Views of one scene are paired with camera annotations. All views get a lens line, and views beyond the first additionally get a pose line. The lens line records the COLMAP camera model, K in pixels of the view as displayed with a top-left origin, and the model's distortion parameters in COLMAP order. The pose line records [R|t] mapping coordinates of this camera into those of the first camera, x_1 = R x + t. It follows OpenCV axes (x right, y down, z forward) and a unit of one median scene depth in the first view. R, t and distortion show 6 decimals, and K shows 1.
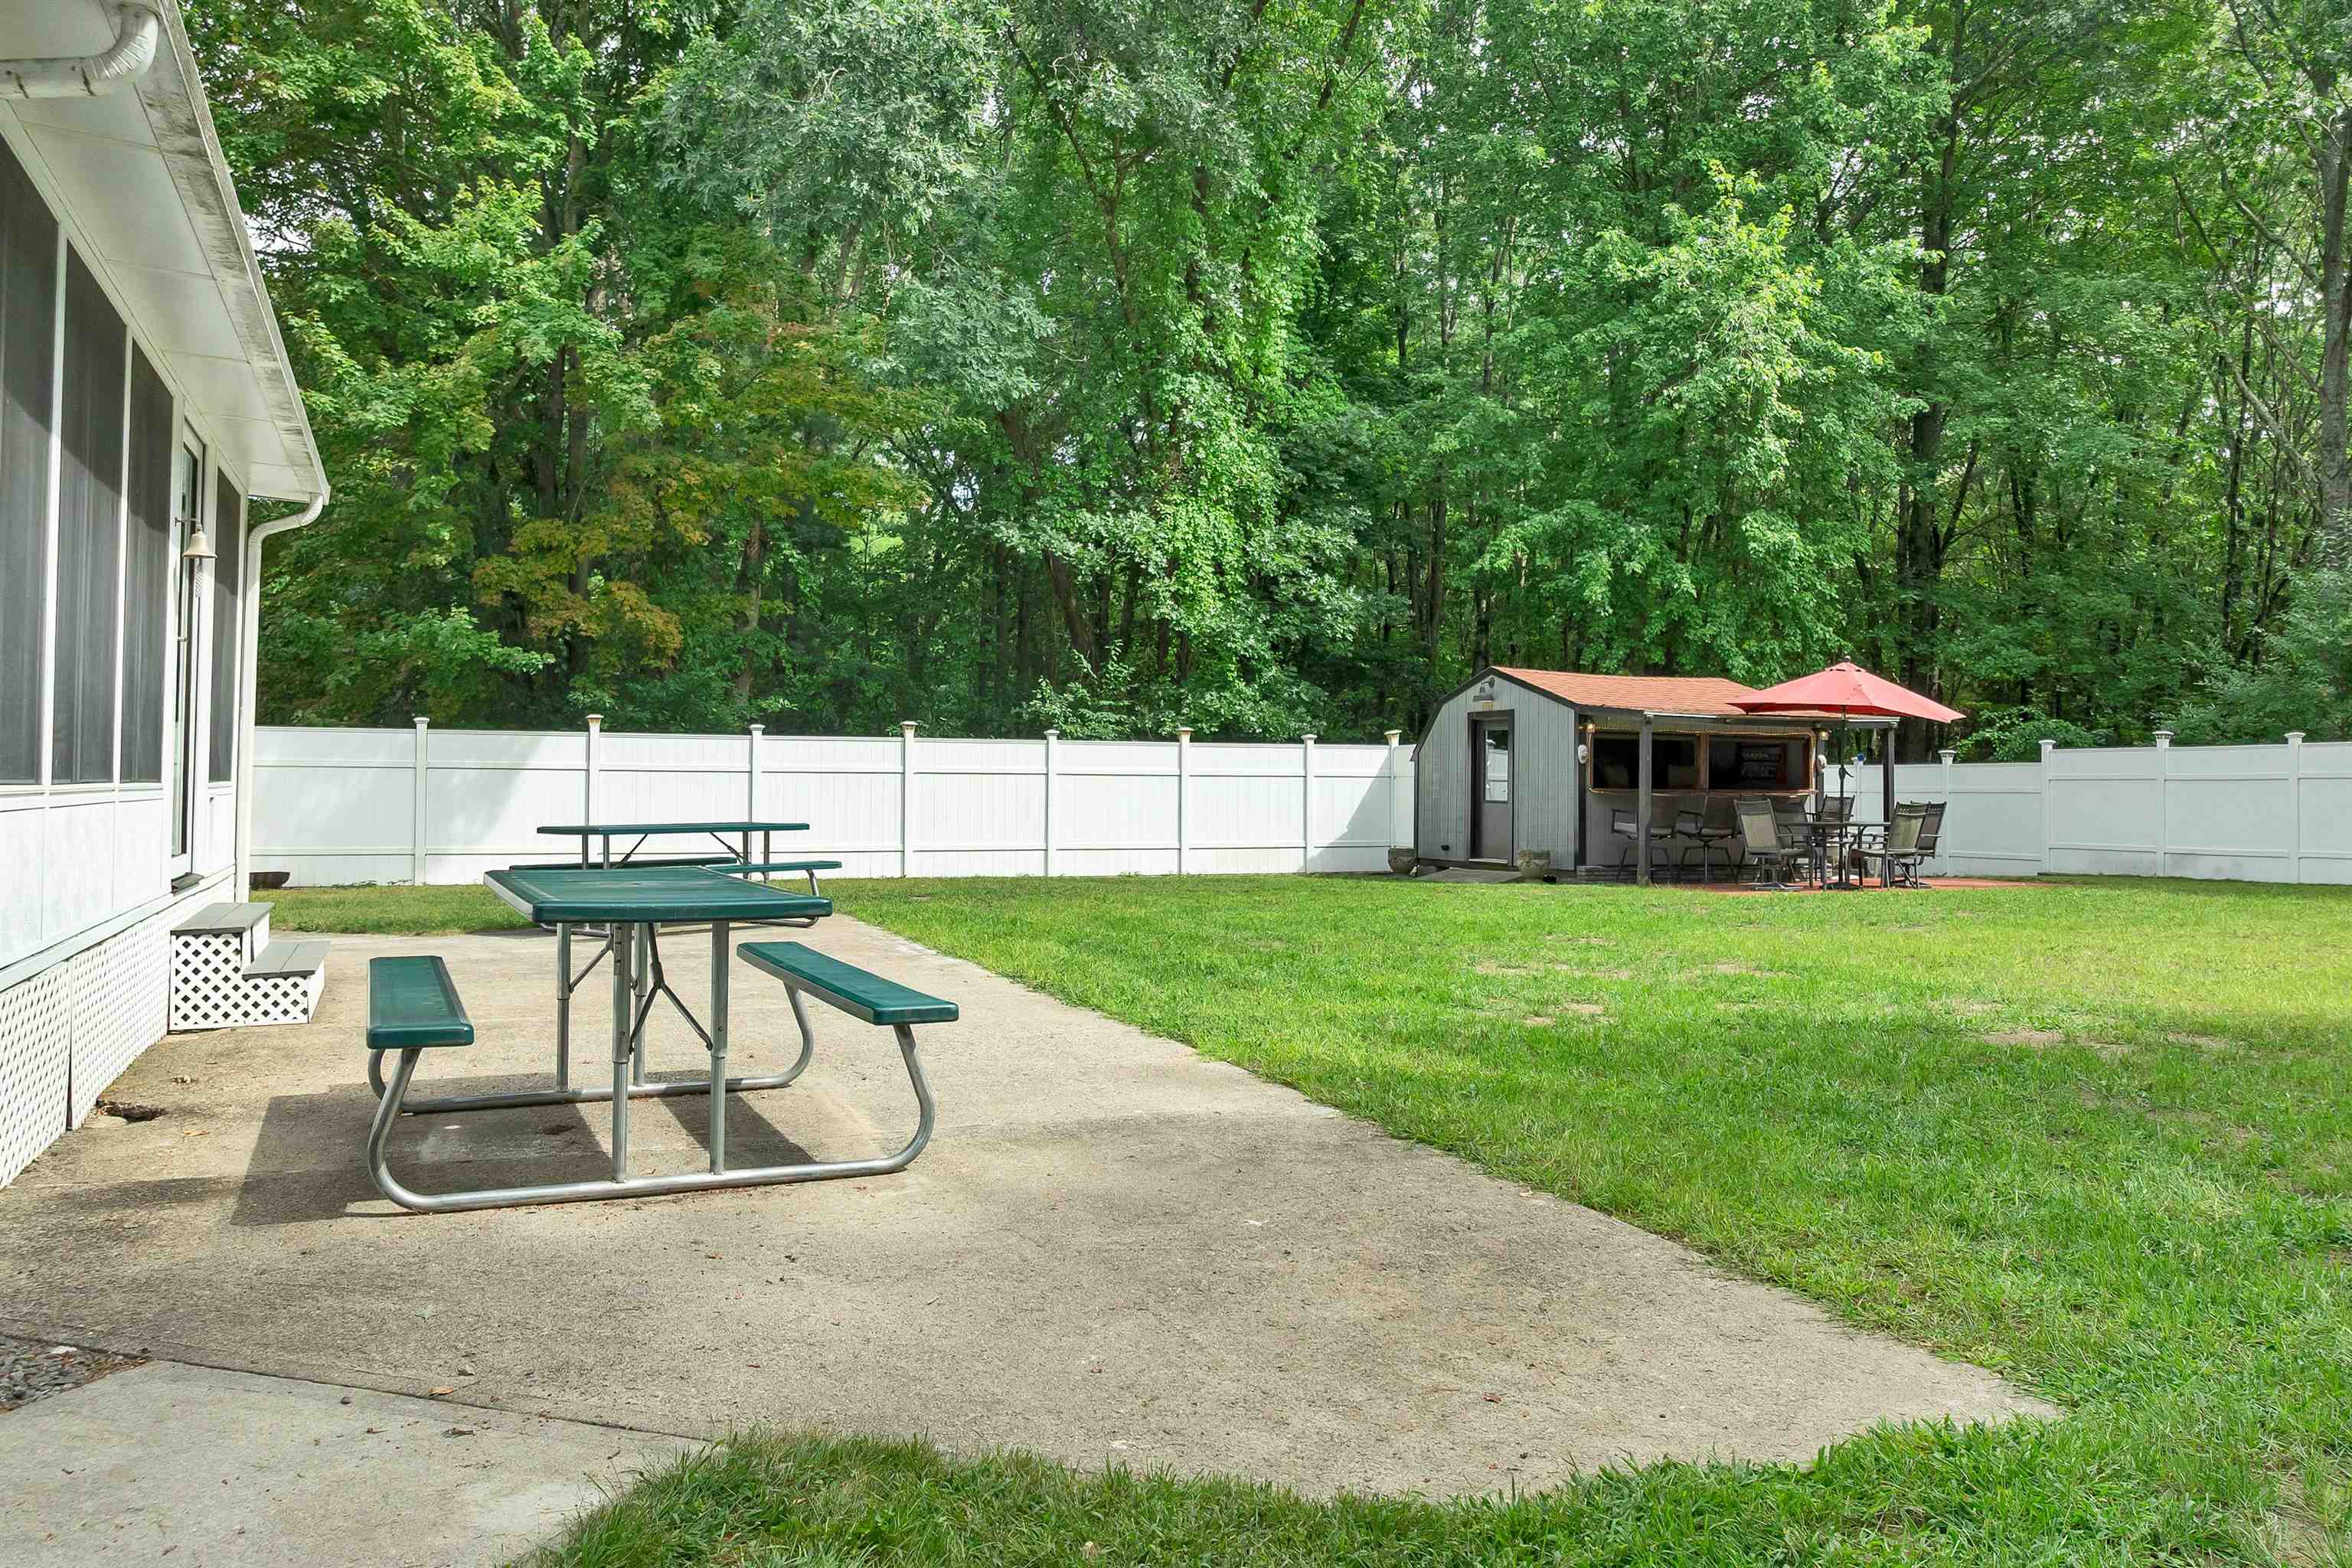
lens RADIAL K [[1695.8, 0, 1190.2], [0, 1695.8, 771.3], [0, 0, 1]] dist [-0.028837, -0.005659]
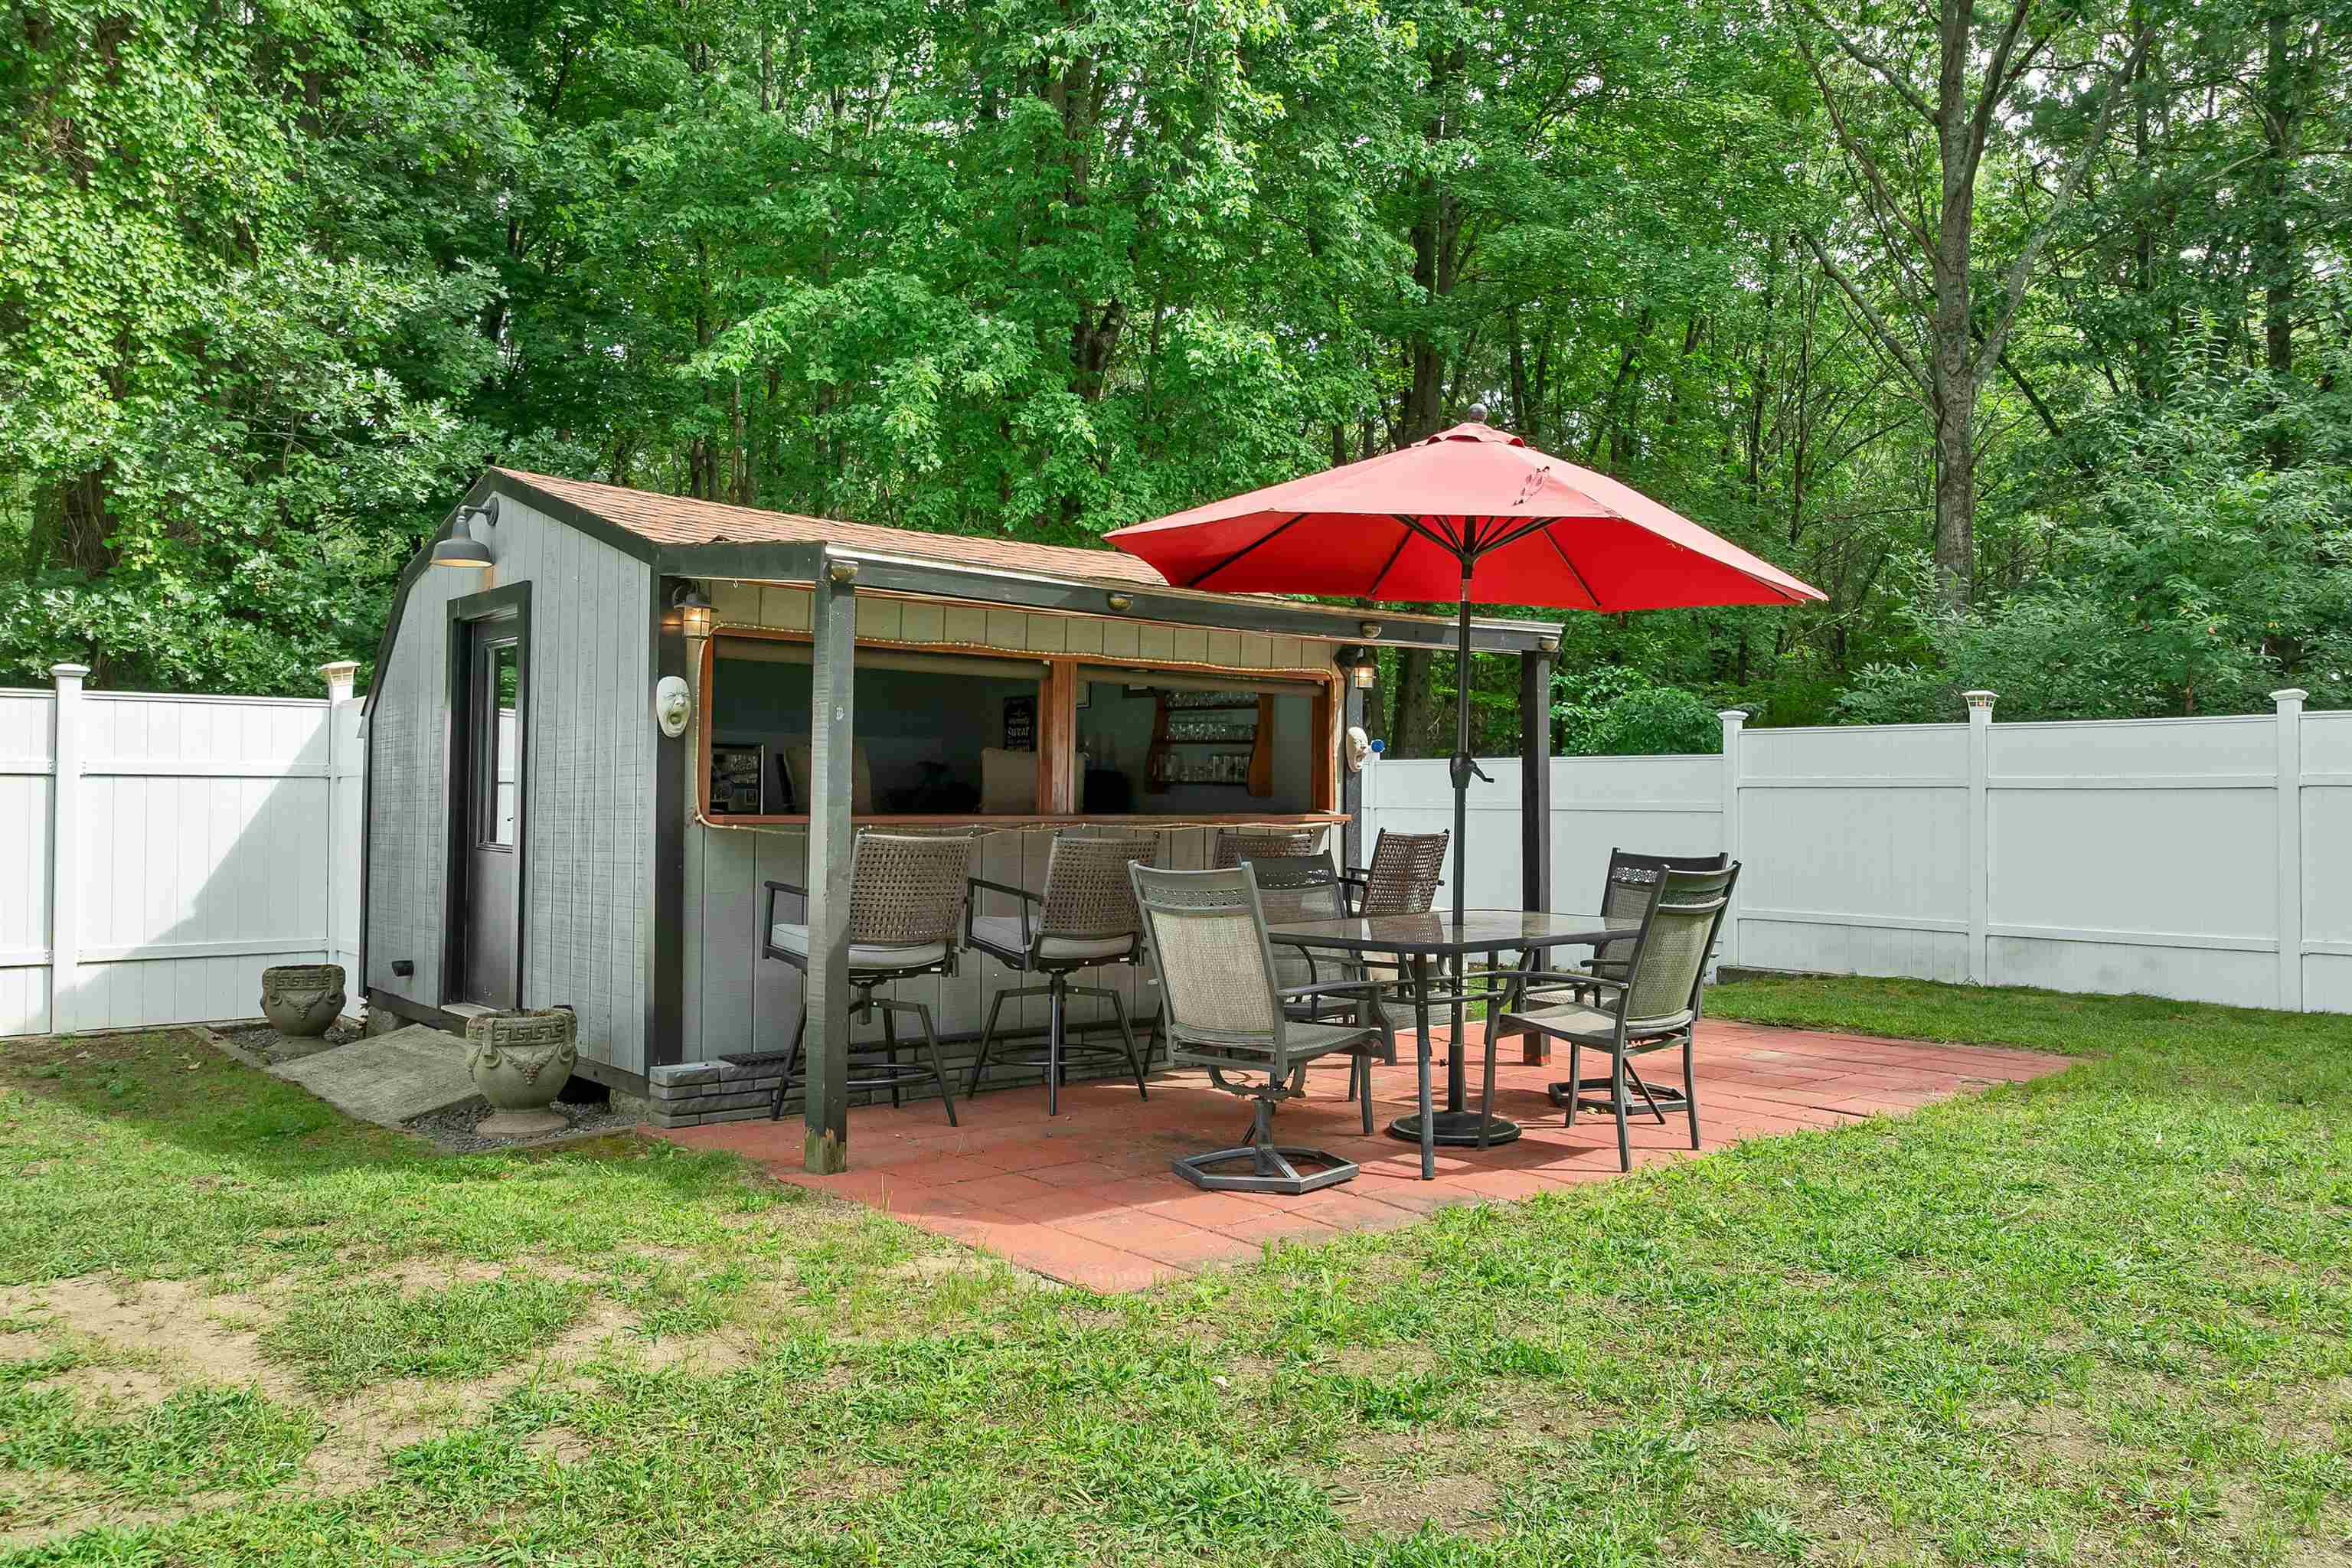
lens RADIAL K [[1695.8, 0, 1190.2], [0, 1695.8, 771.3], [0, 0, 1]] dist [-0.028837, -0.005659]
pose [[0.949402, 0.005100, 0.314022, 0.192058], [-0.004990, 0.999987, -0.001154, 0.001497], [-0.314024, -0.000471, 0.949415, 0.575826]]
